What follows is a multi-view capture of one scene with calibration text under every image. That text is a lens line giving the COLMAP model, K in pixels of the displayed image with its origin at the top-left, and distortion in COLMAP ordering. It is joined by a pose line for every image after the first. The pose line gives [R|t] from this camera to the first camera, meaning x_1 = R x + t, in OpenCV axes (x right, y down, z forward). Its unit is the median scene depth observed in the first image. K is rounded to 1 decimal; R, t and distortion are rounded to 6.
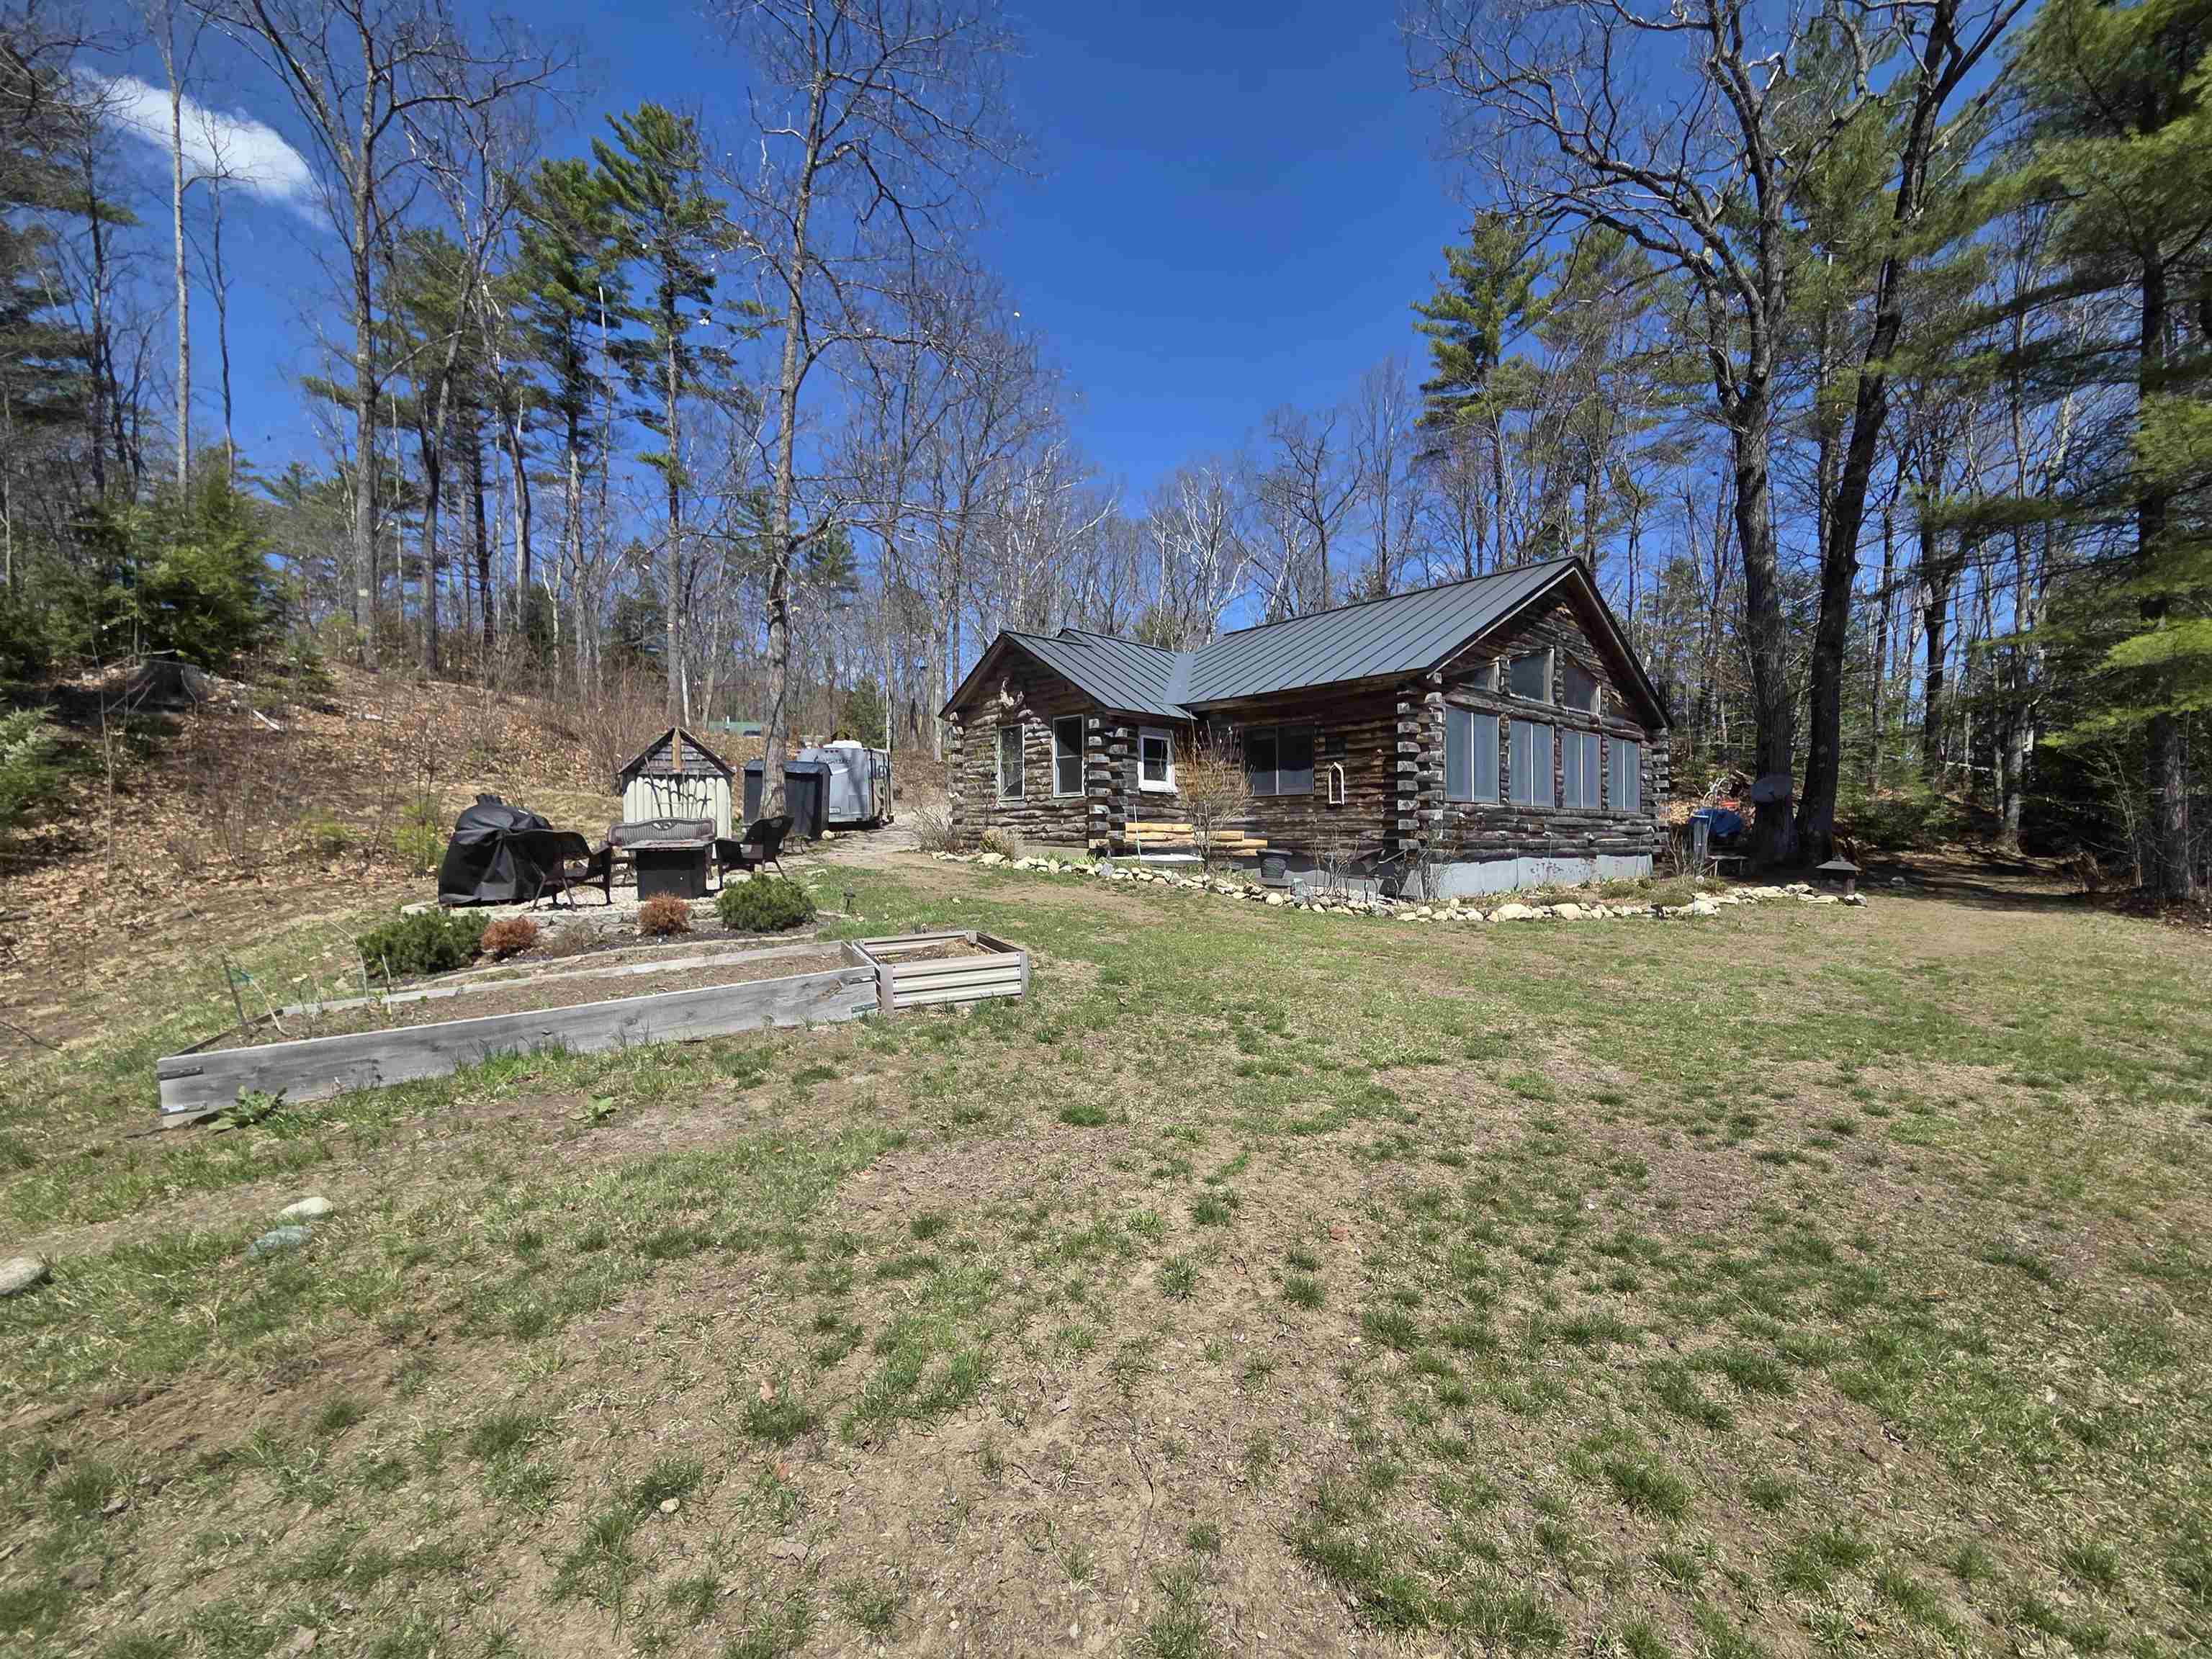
lens RADIAL K [[895.5, 0, 1106.0], [0, 895.5, 829.5], [0, 0, 1]] dist [0.001796, -0.000110]
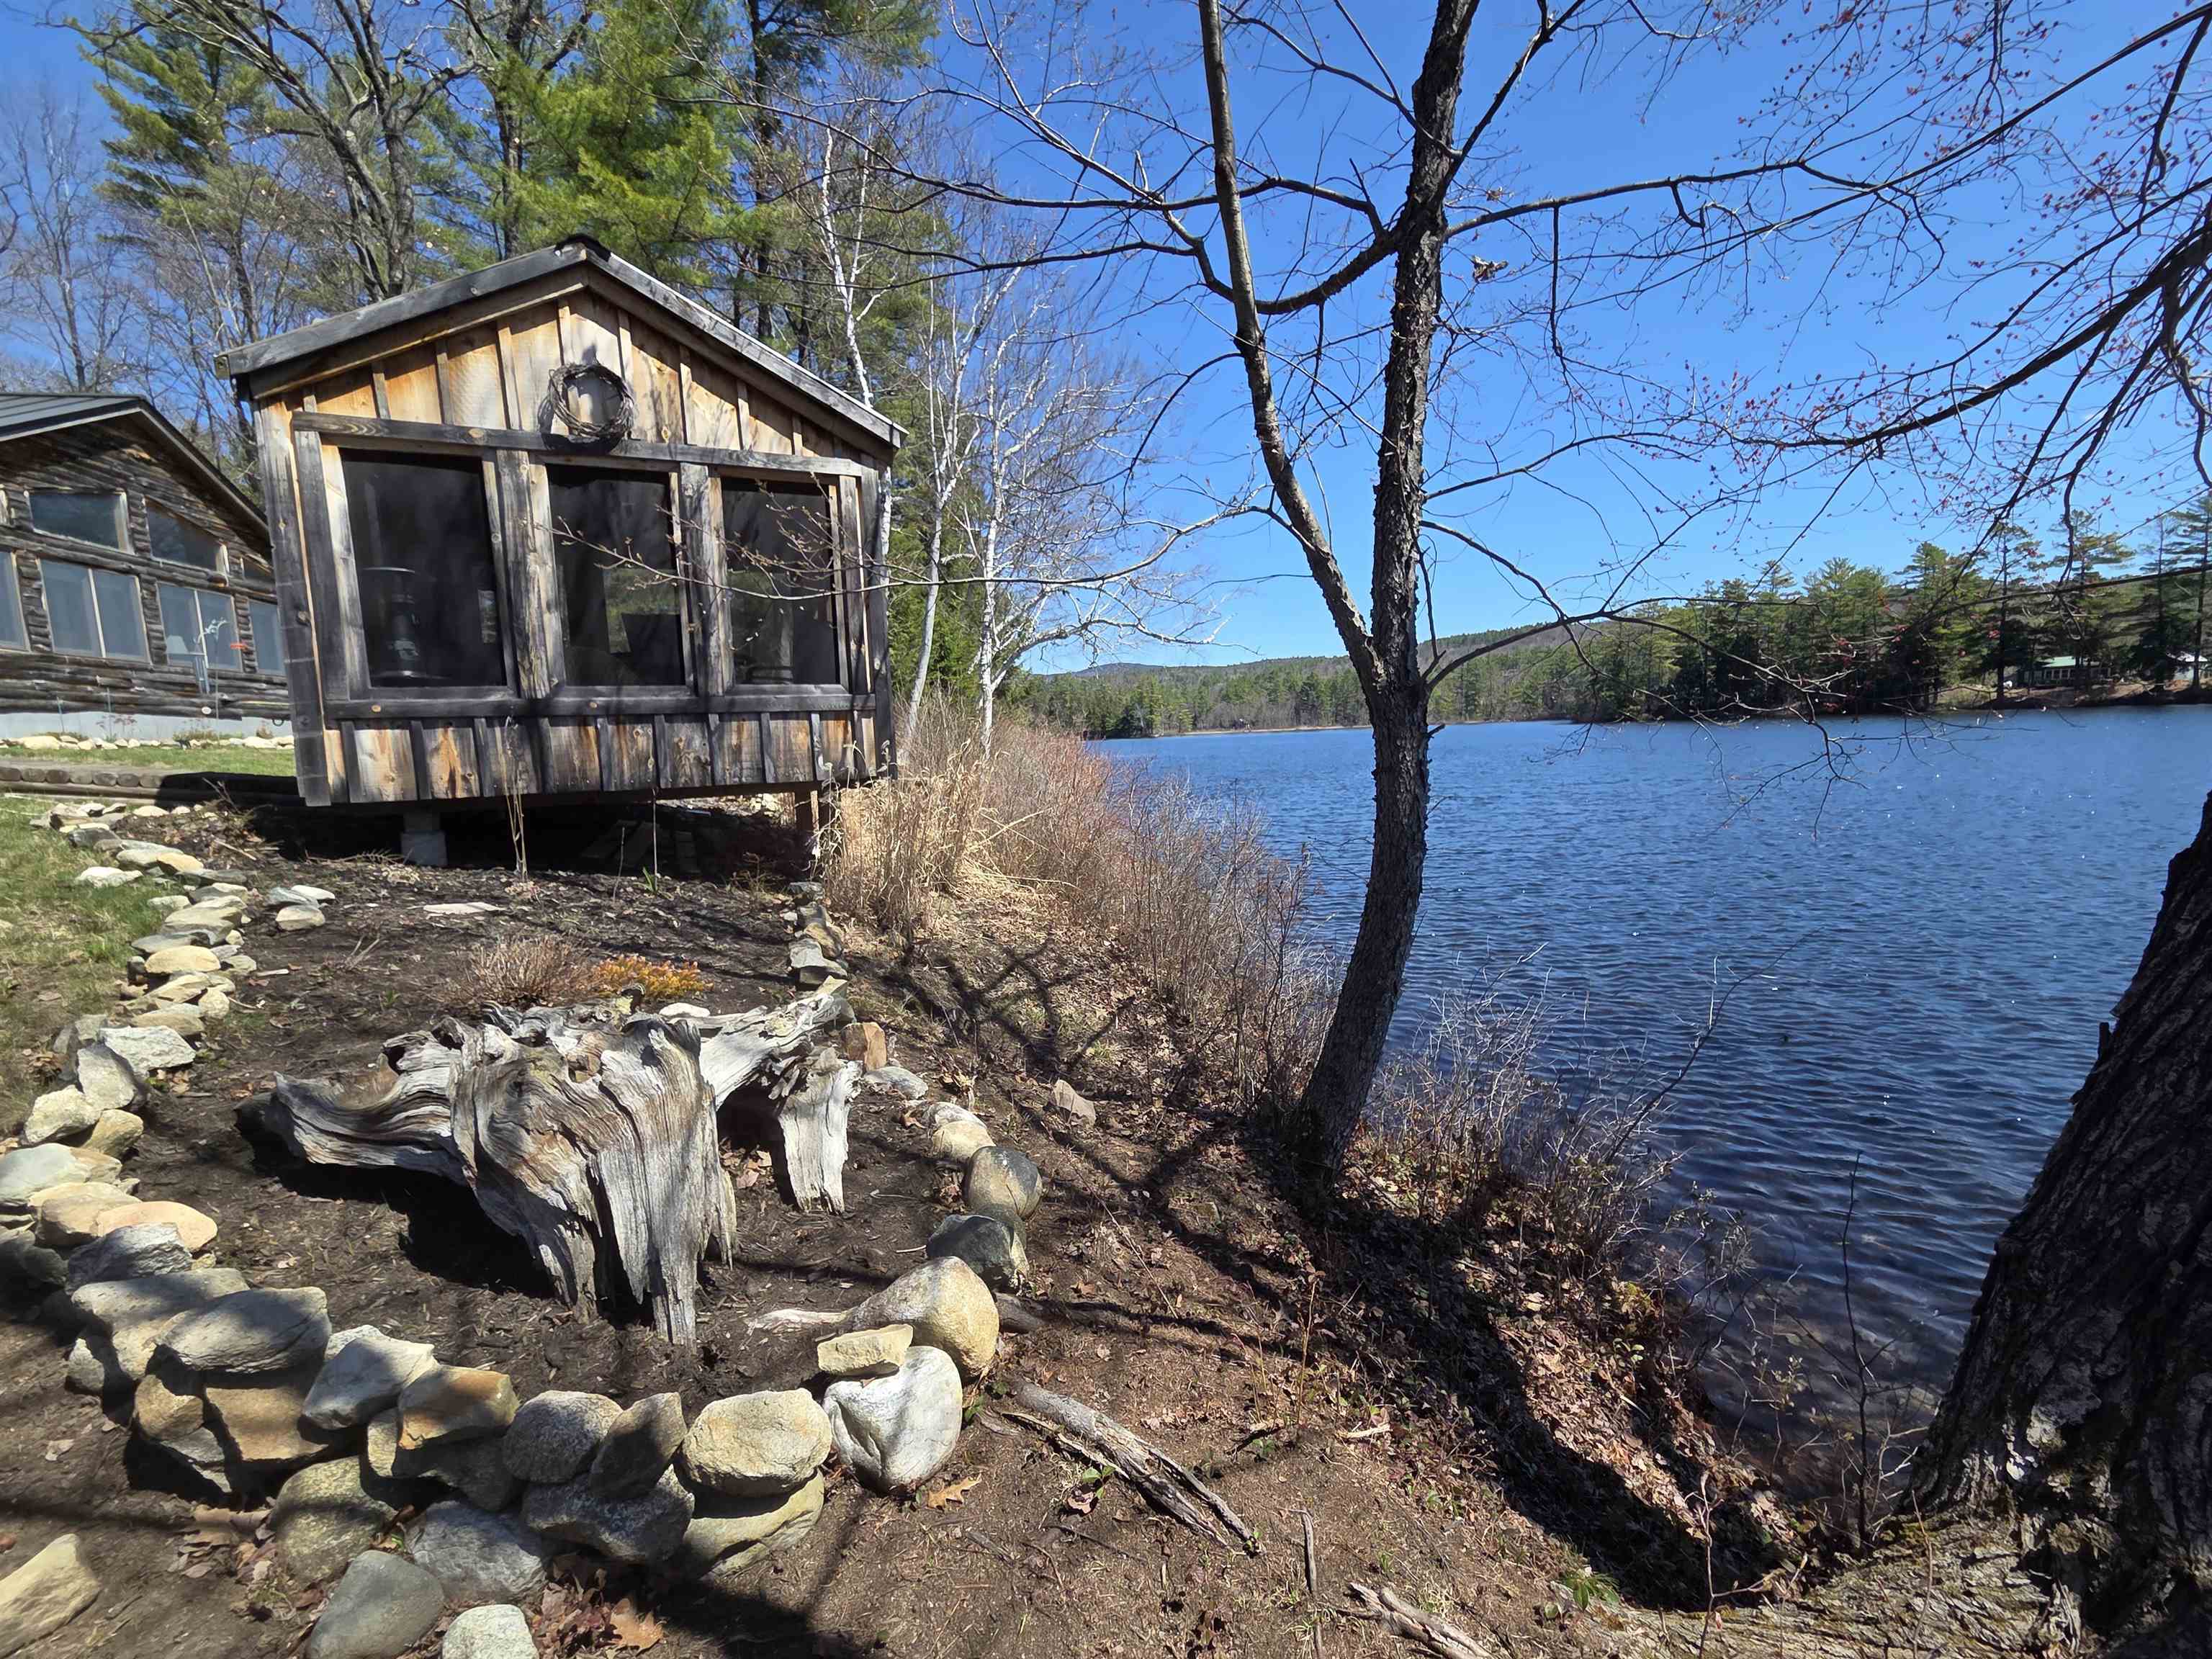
lens RADIAL K [[895.5, 0, 1106.0], [0, 895.5, 829.5], [0, 0, 1]] dist [0.001796, -0.000110]
pose [[0.500208, -0.115106, 0.858220, 0.164213], [0.034605, 0.992991, 0.113012, 0.079455], [-0.865213, -0.026831, 0.500686, -0.376443]]
